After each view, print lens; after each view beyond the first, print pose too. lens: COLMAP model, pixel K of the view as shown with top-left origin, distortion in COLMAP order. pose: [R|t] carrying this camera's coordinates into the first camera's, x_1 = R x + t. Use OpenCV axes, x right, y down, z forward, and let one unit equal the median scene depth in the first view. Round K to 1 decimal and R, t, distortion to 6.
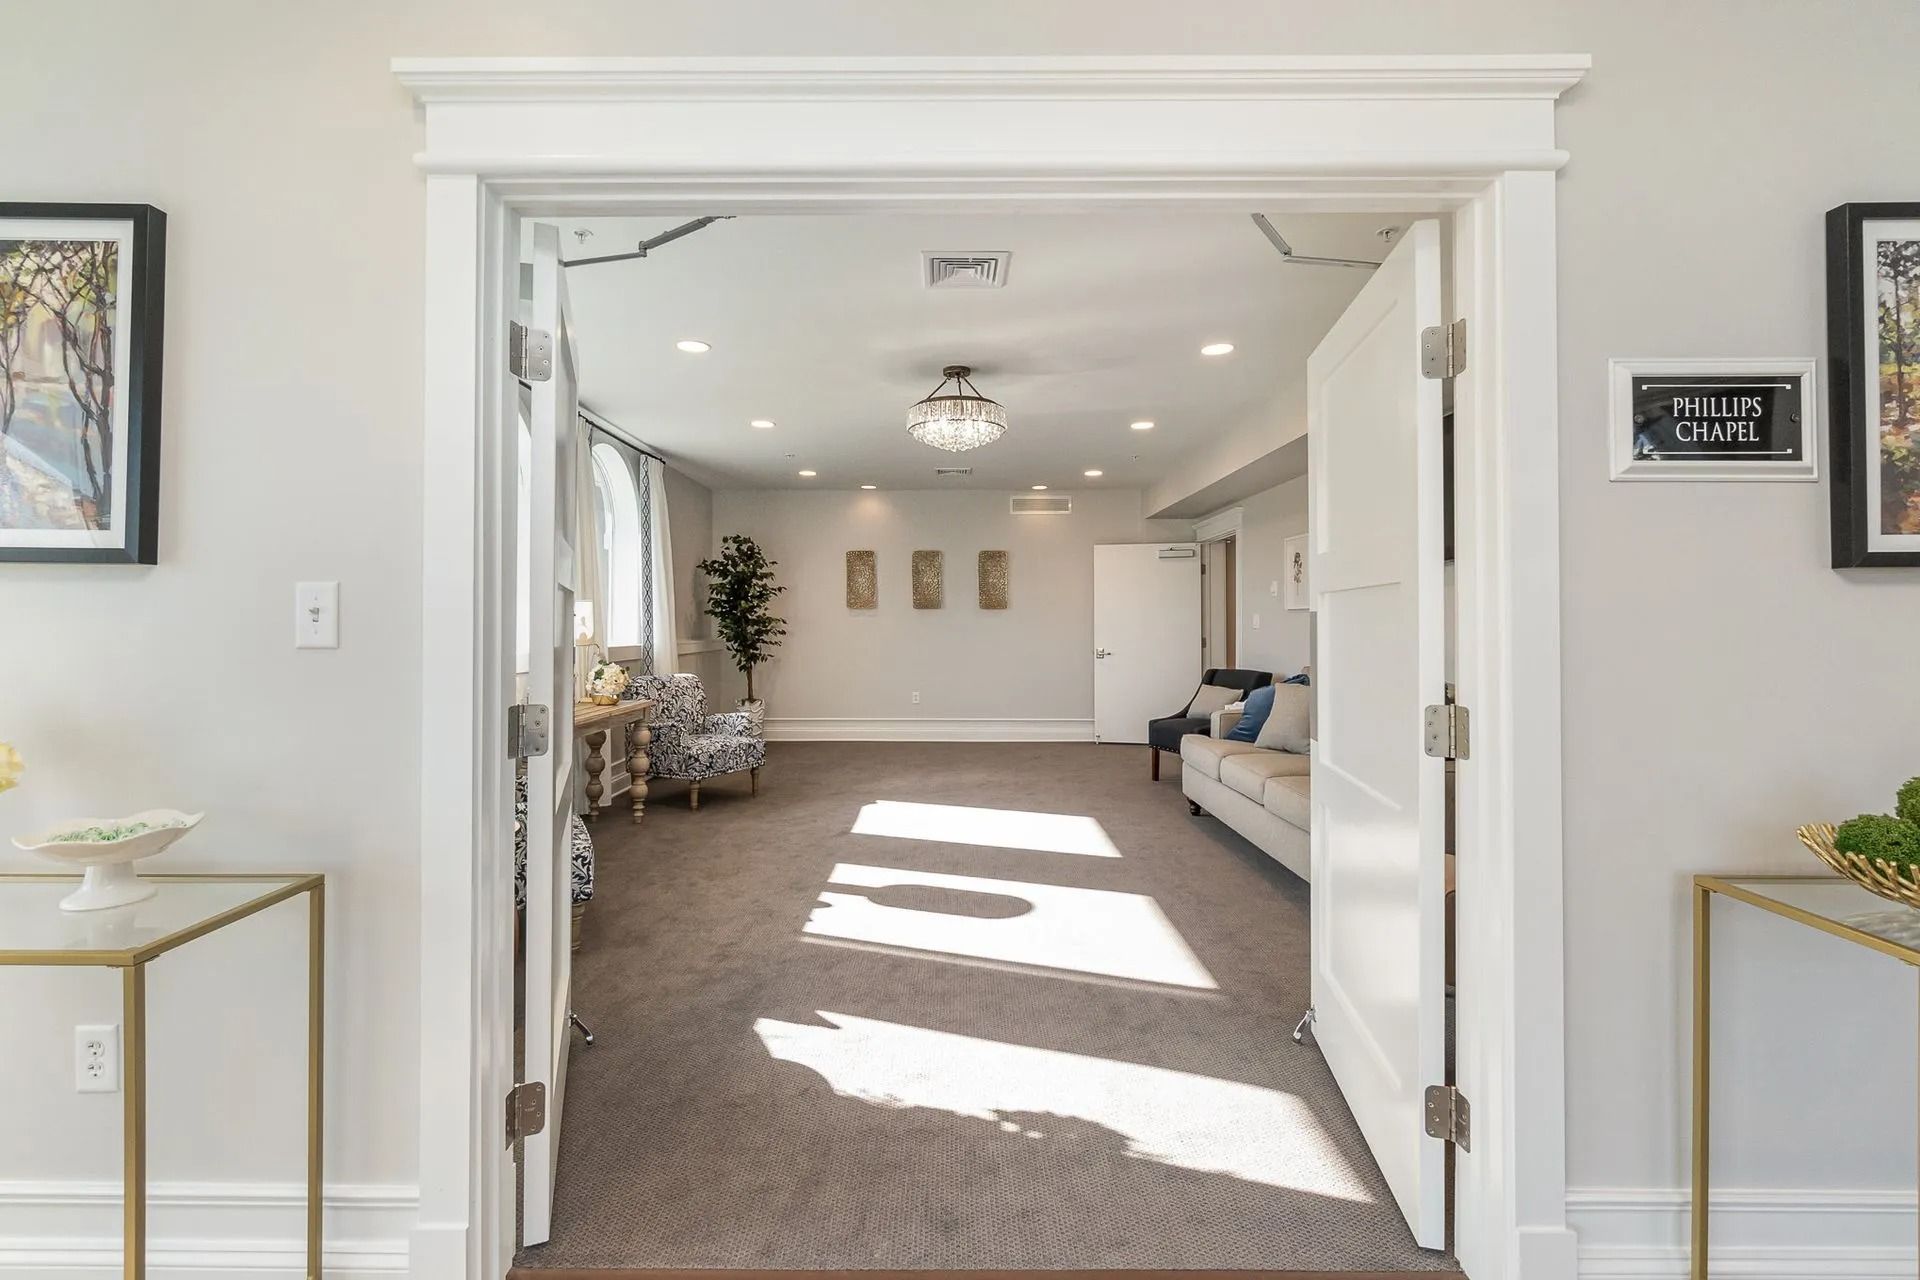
lens RADIAL K [[841.5, 0, 968.1], [0, 841.5, 620.4], [0, 0, 1]] dist [-0.002204, -0.000860]
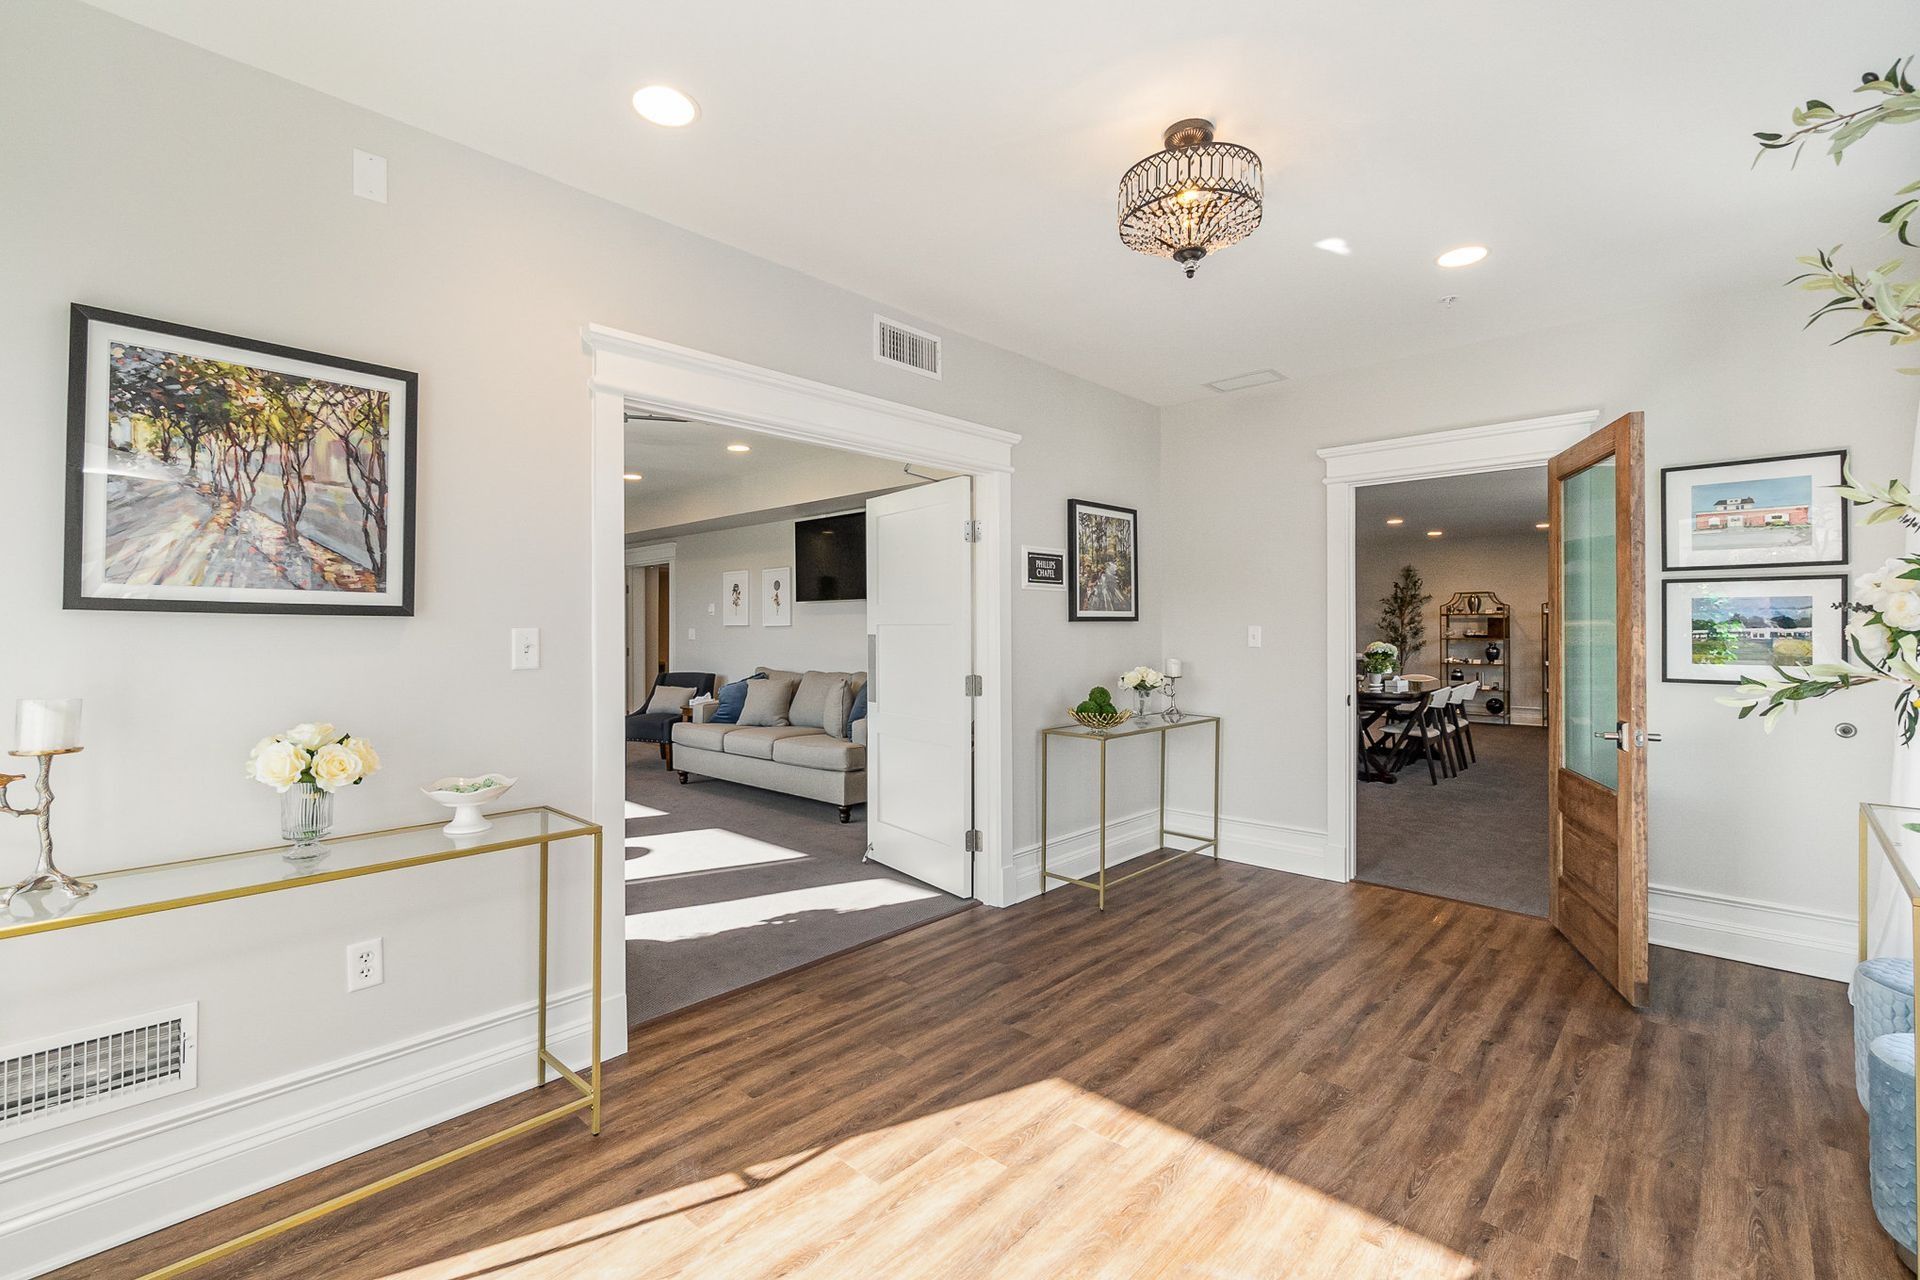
lens RADIAL K [[841.5, 0, 957.9], [0, 841.5, 633.3], [0, 0, 1]] dist [-0.002204, -0.000860]
pose [[0.672456, -0.007221, 0.740102, -1.432625], [0.000984, 0.999960, 0.008862, -0.050093], [-0.740136, -0.005231, 0.672437, -0.701649]]
